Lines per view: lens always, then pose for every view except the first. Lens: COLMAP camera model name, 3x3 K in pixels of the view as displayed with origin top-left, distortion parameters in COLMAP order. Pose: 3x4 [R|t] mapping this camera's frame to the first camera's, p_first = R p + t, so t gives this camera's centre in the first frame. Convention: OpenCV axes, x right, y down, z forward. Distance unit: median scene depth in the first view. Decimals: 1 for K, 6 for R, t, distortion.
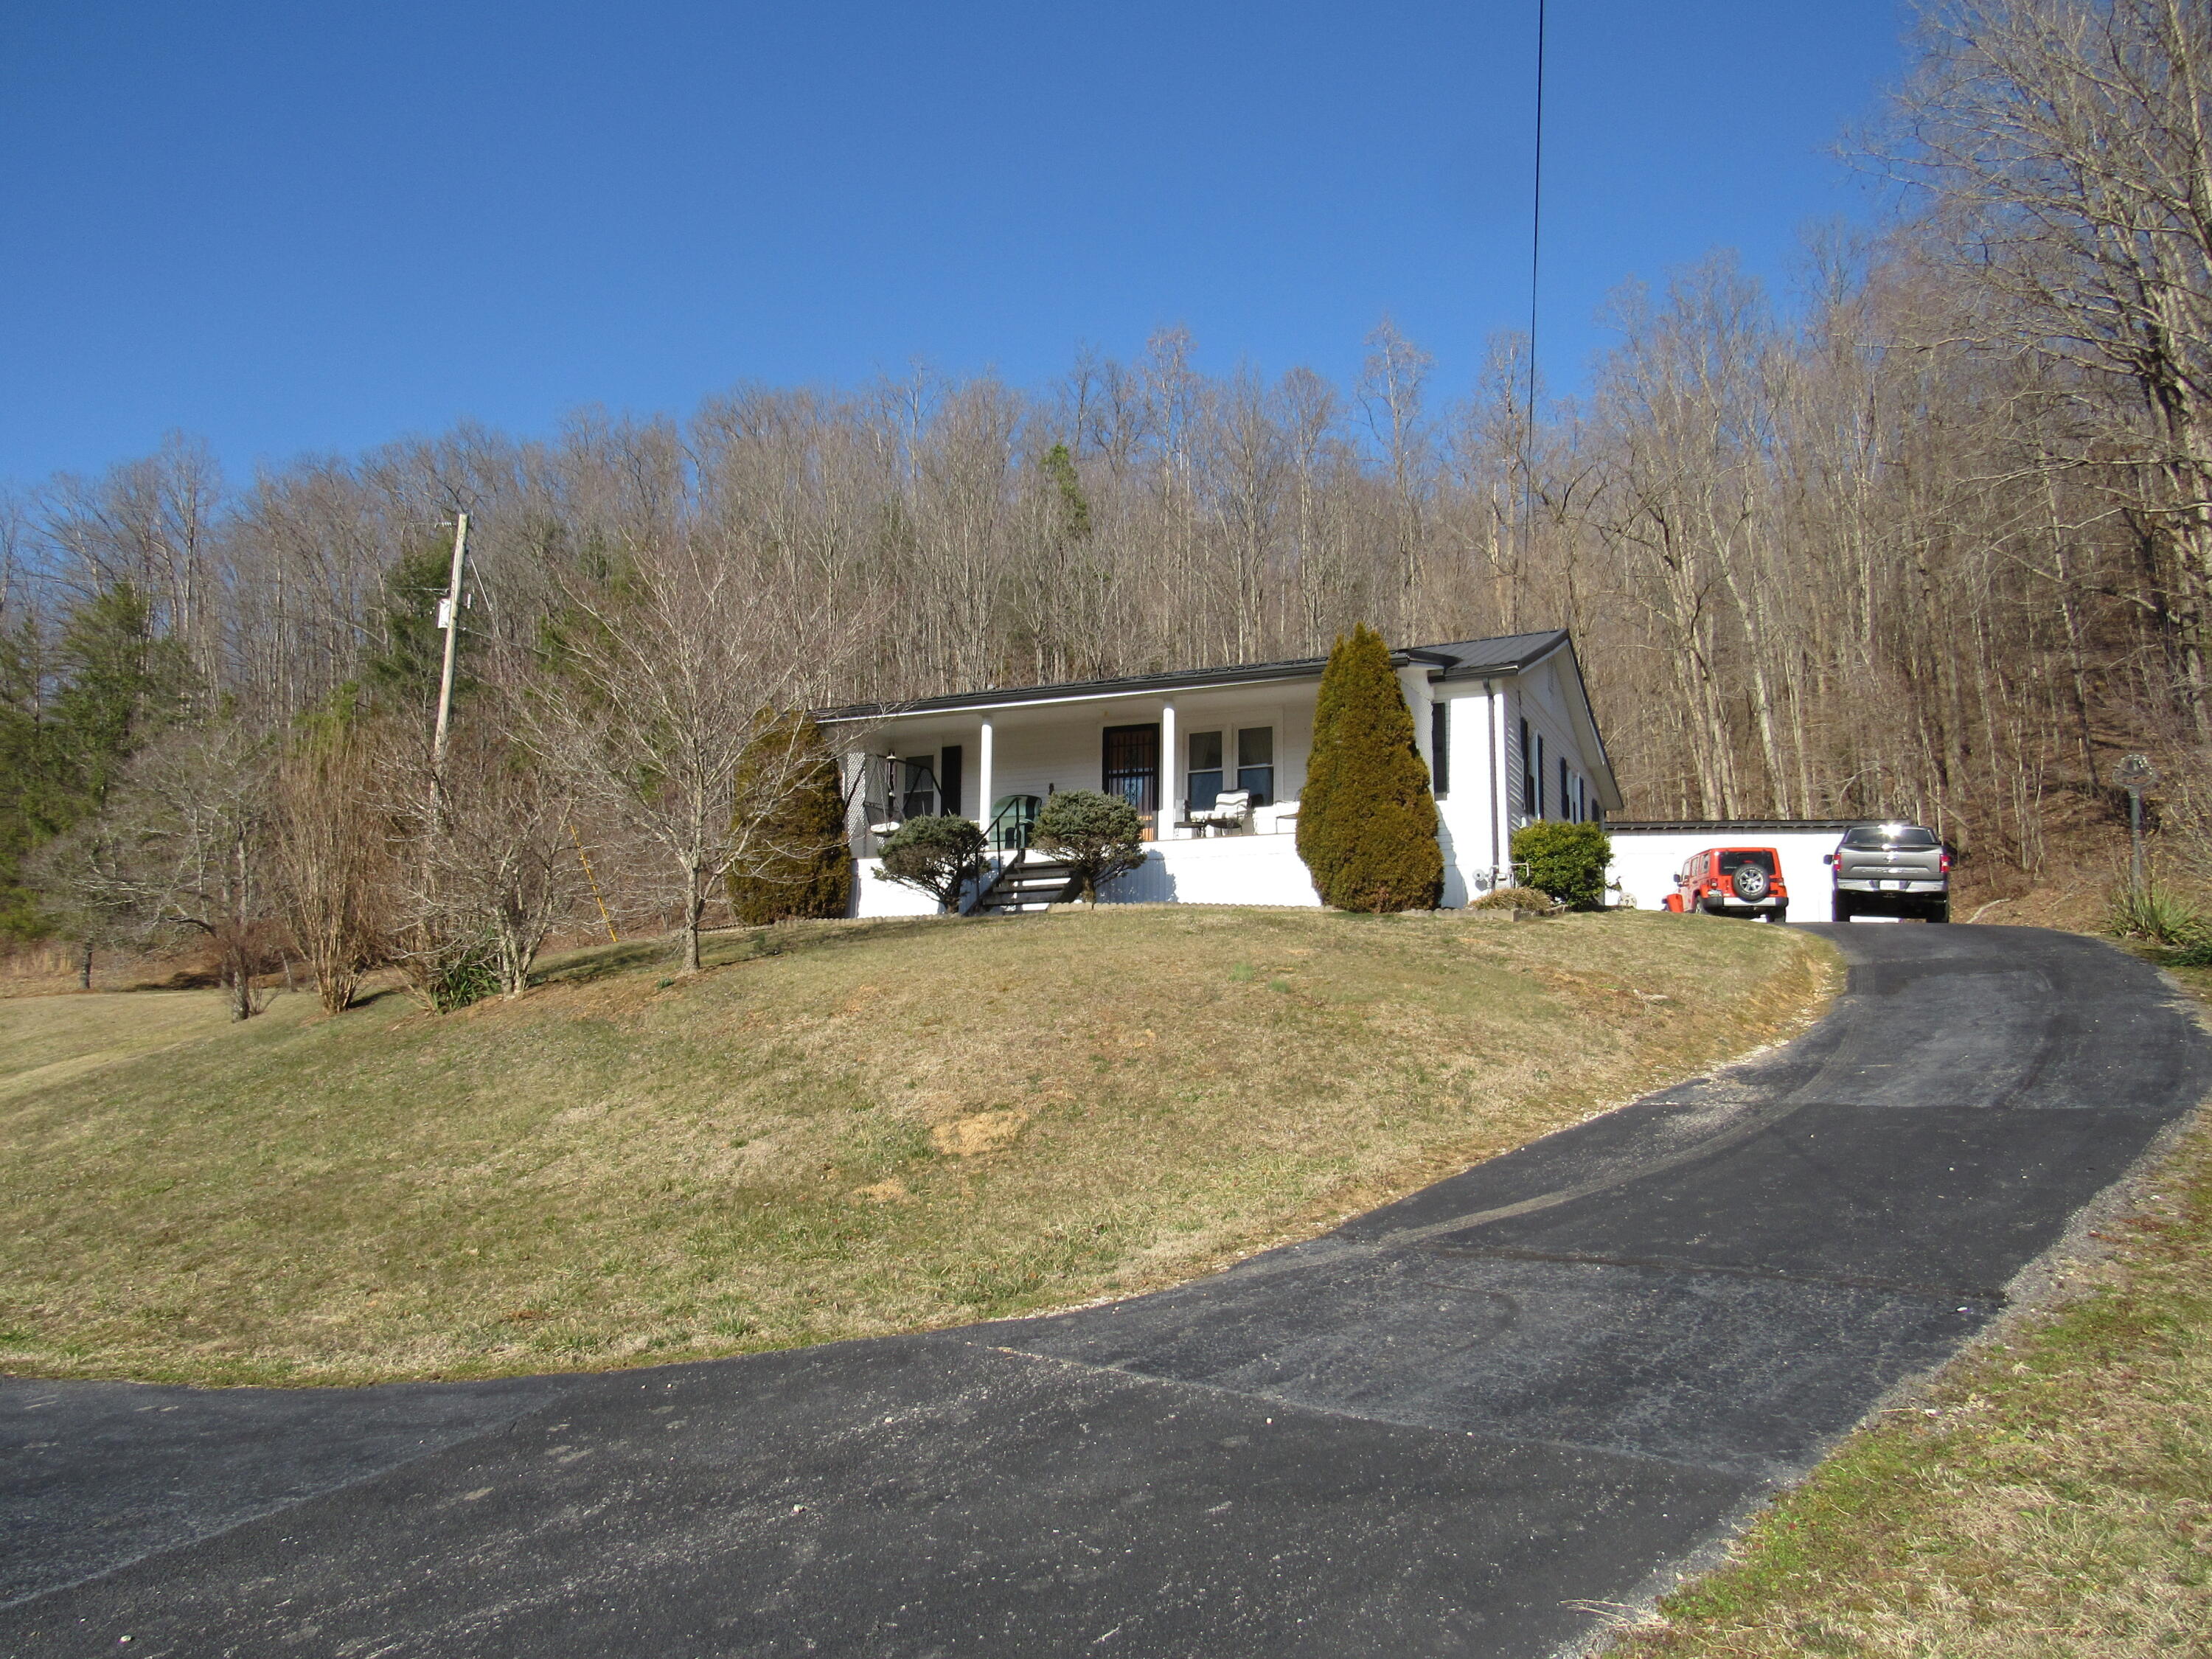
lens RADIAL K [[1607.6, 0, 1106.0], [0, 1607.6, 829.5], [0, 0, 1]] dist [-0.004790, -0.001673]
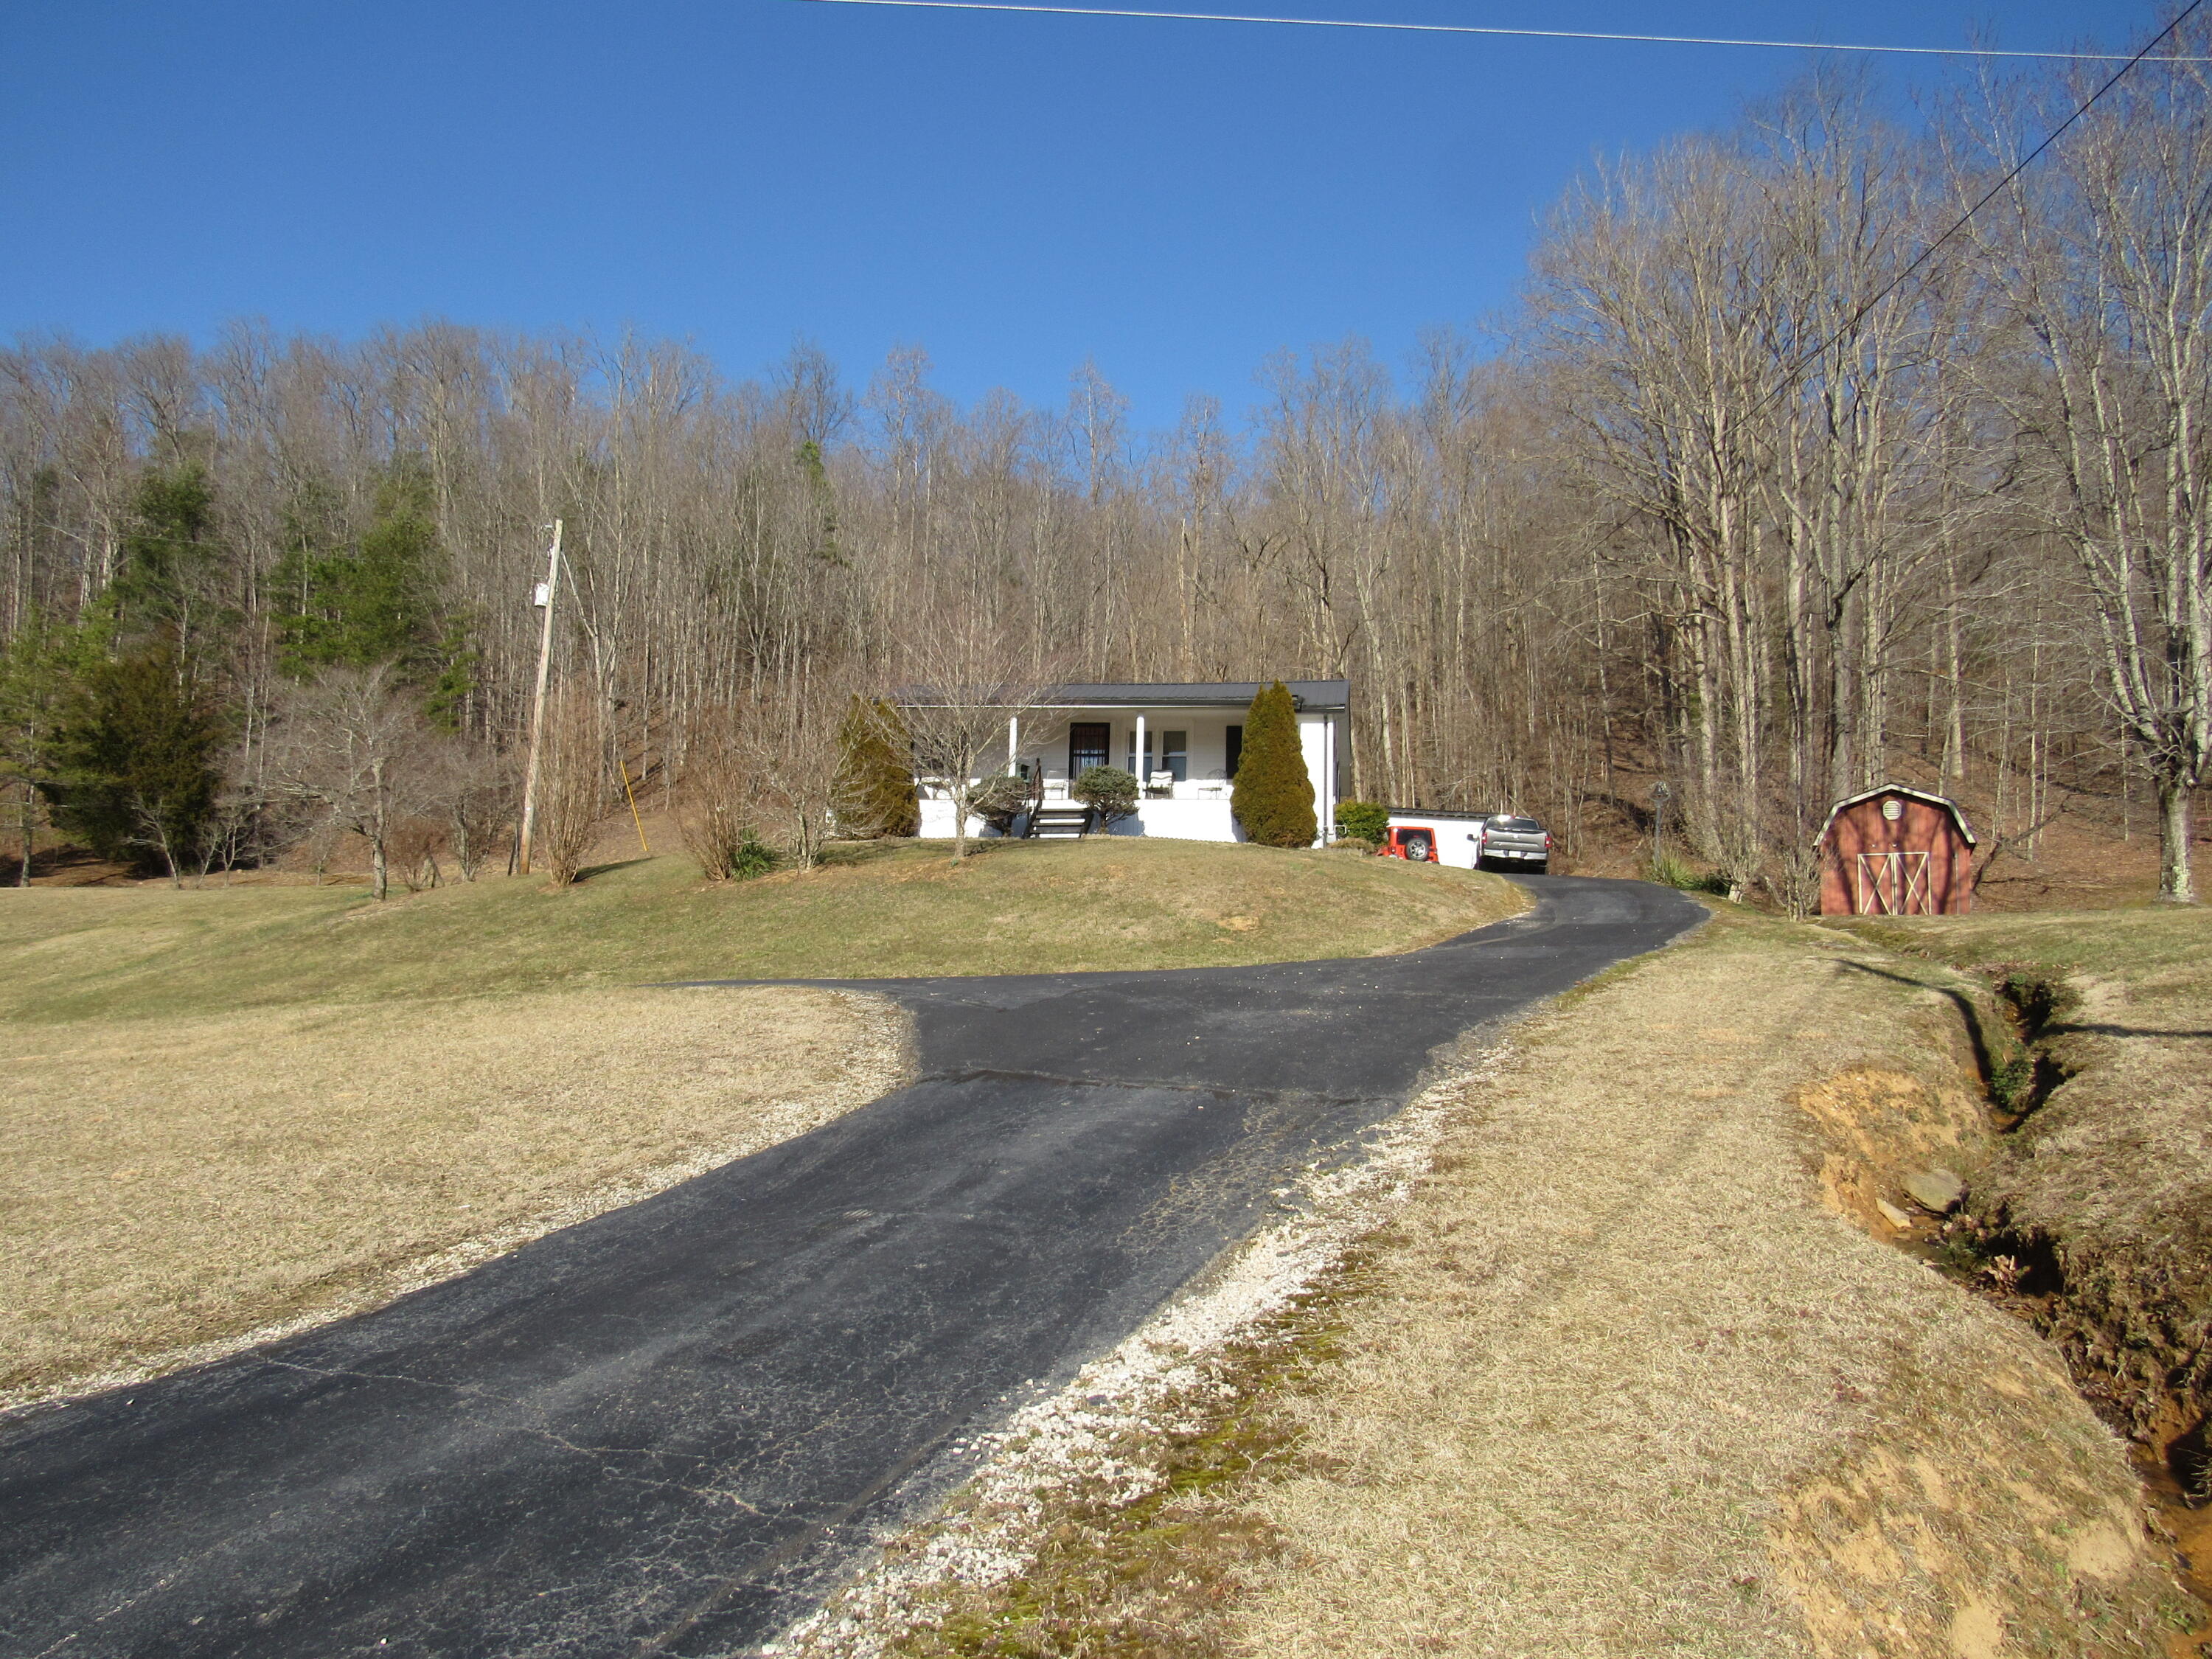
lens RADIAL K [[1607.6, 0, 1106.0], [0, 1607.6, 829.5], [0, 0, 1]] dist [-0.004790, -0.001673]
pose [[0.963083, 0.054571, 0.263615, -0.376921], [-0.060347, 0.998081, 0.013856, 0.015044], [-0.262353, -0.029253, 0.964528, -0.498202]]
